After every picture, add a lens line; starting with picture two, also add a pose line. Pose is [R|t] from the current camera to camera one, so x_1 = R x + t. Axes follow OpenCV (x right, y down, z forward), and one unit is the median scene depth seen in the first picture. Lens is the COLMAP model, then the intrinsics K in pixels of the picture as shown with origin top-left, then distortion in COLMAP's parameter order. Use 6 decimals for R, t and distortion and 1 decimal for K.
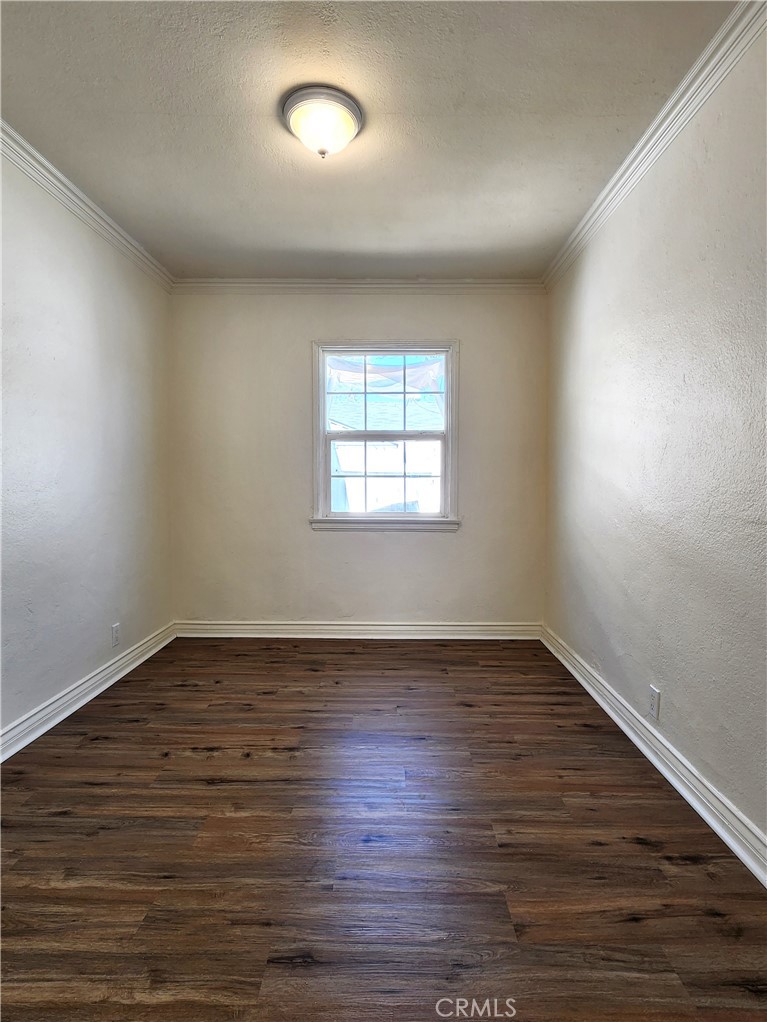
lens RADIAL K [[512.5, 0, 387.9], [0, 512.5, 508.2], [0, 0, 1]] dist [0.005203, 0.000385]
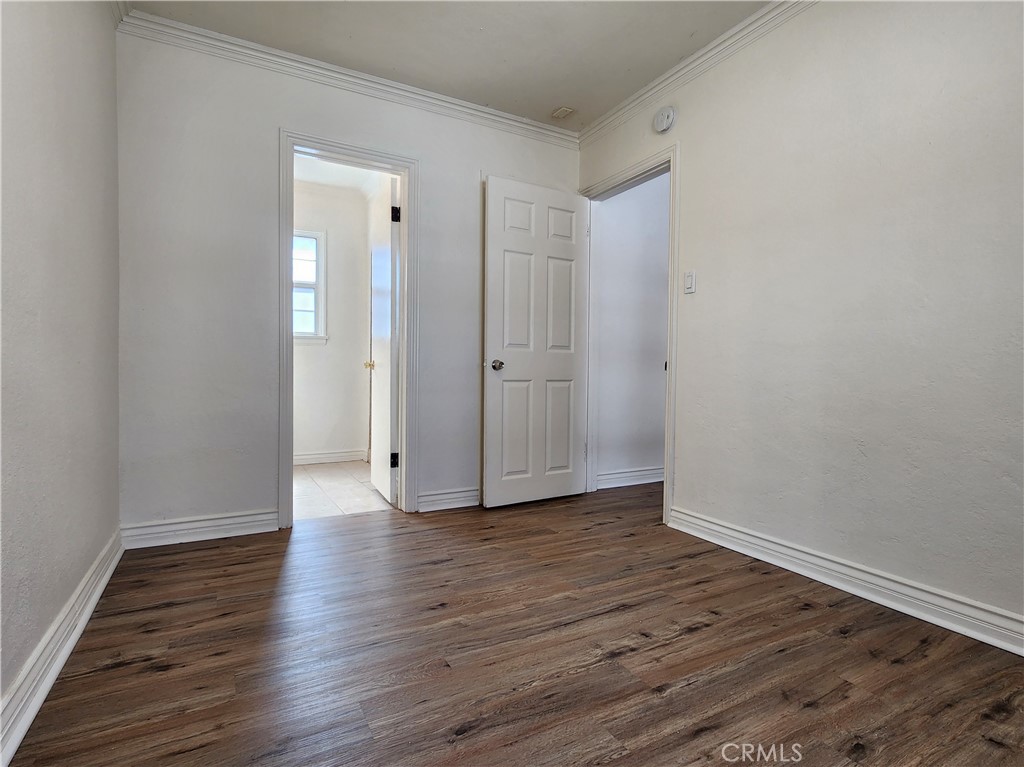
lens RADIAL K [[513.6, 0, 509.6], [0, 513.6, 381.7], [0, 0, 1]] dist [0.005203, 0.000385]
pose [[-0.865074, 0.002876, -0.501637, 0.315034], [-0.037987, 0.996737, 0.071223, 0.034397], [0.500205, 0.080669, -0.862141, 1.552199]]
